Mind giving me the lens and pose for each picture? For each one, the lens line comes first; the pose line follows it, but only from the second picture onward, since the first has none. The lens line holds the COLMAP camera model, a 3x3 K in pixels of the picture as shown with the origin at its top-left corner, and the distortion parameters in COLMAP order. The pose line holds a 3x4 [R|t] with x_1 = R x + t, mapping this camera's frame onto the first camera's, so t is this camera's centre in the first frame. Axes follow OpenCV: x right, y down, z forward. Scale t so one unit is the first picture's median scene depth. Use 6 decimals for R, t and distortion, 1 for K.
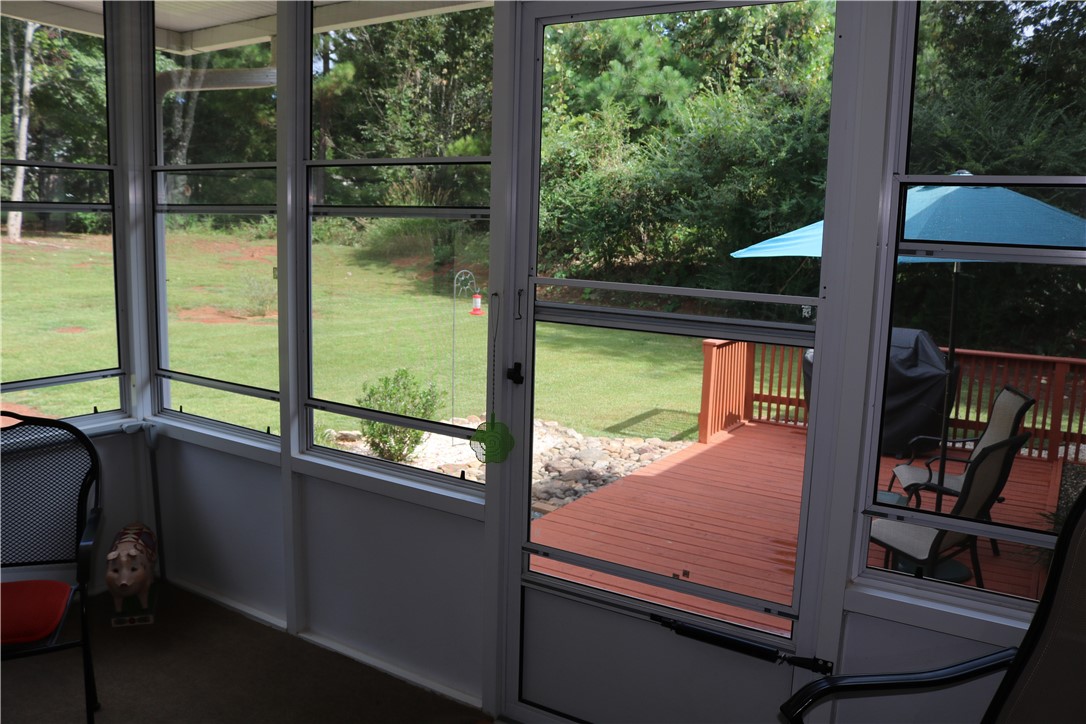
lens RADIAL K [[900.6, 0, 538.7], [0, 900.6, 359.3], [0, 0, 1]] dist [-0.142738, 0.114512]
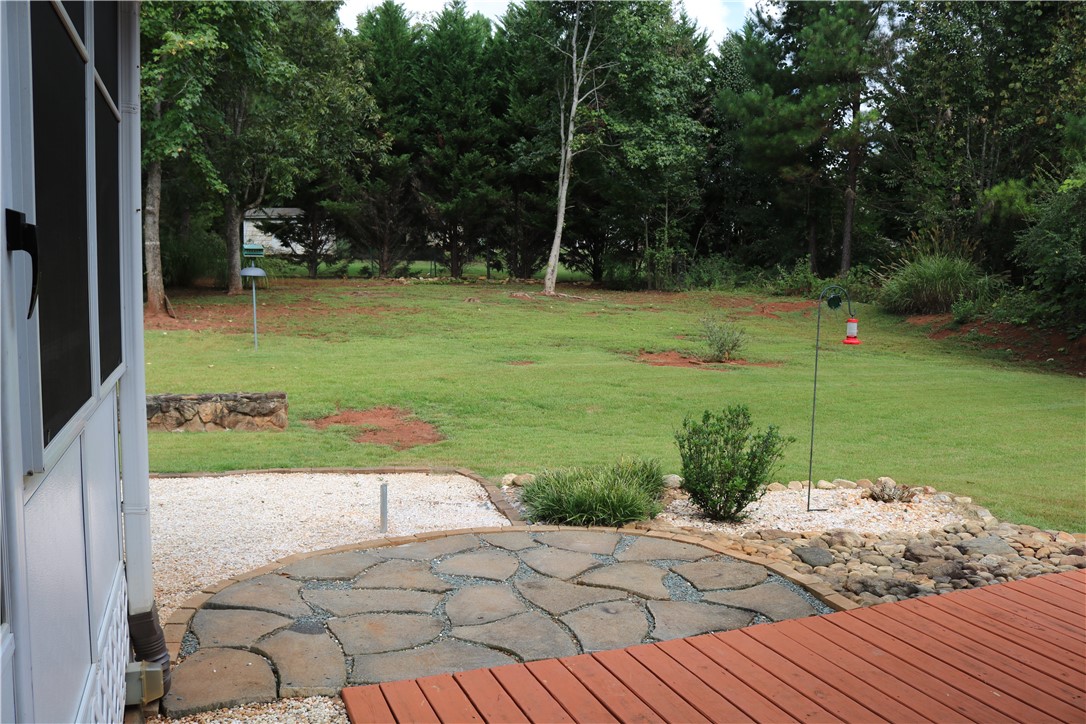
lens RADIAL K [[900.6, 0, 541.4], [0, 900.6, 368.6], [0, 0, 1]] dist [-0.142738, 0.114512]
pose [[0.816869, 0.040849, -0.575374, 0.153563], [-0.080391, 0.995817, -0.043434, 0.025913], [0.571193, 0.081735, 0.816736, 0.231124]]
